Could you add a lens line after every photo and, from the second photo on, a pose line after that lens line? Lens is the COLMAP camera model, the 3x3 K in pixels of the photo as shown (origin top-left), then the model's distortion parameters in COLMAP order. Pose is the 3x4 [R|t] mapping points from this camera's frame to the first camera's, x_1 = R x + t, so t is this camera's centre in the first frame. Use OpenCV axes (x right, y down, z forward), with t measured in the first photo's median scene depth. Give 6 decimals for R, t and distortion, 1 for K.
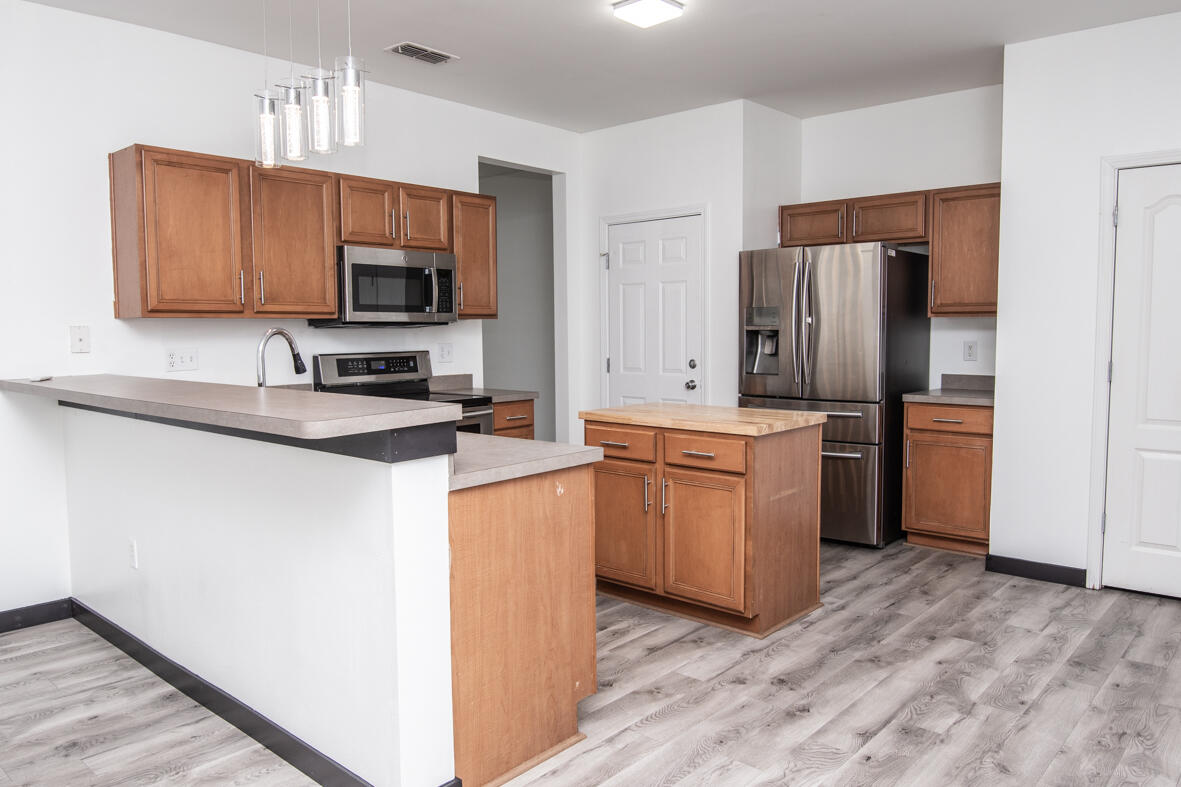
lens RADIAL K [[833.8, 0, 585.0], [0, 833.8, 387.8], [0, 0, 1]] dist [0.001322, -0.035047]
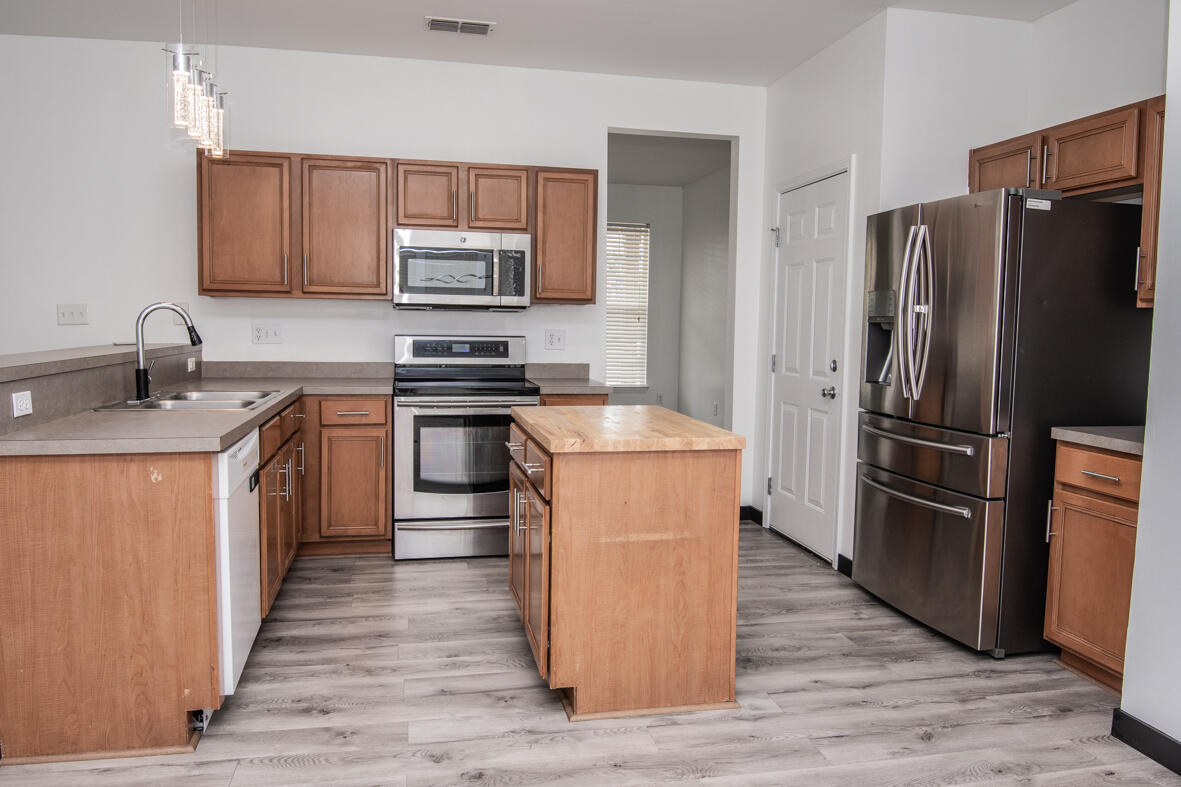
lens RADIAL K [[833.8, 0, 583.0], [0, 833.8, 386.8], [0, 0, 1]] dist [0.001322, -0.035047]
pose [[0.808084, 0.067393, -0.585199, 0.511290], [-0.065188, 0.997563, 0.024867, -0.017065], [0.585449, 0.018053, 0.810508, 0.306973]]
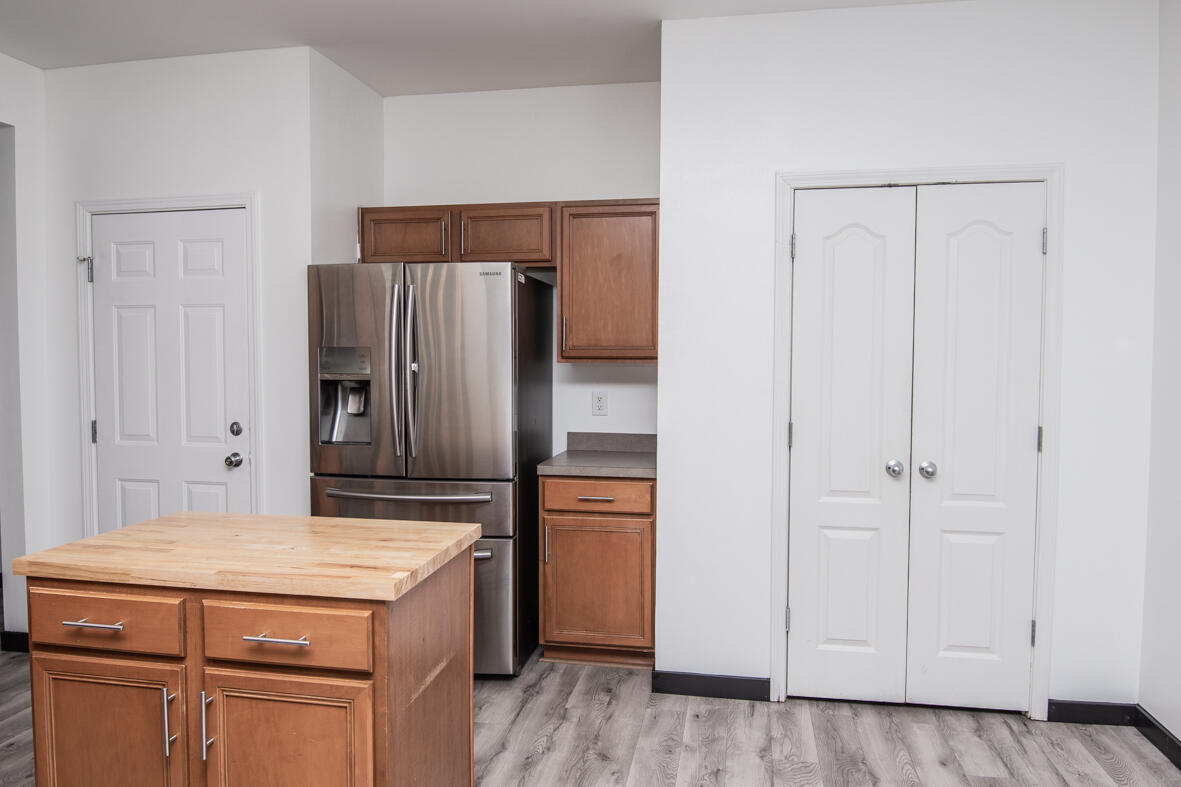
lens RADIAL K [[833.8, 0, 576.4], [0, 833.8, 386.6], [0, 0, 1]] dist [0.001322, -0.035047]
pose [[0.858000, -0.011704, 0.513516, 0.026187], [0.030004, 0.999175, -0.027358, -0.046283], [-0.512773, 0.038880, 0.857644, 0.365299]]
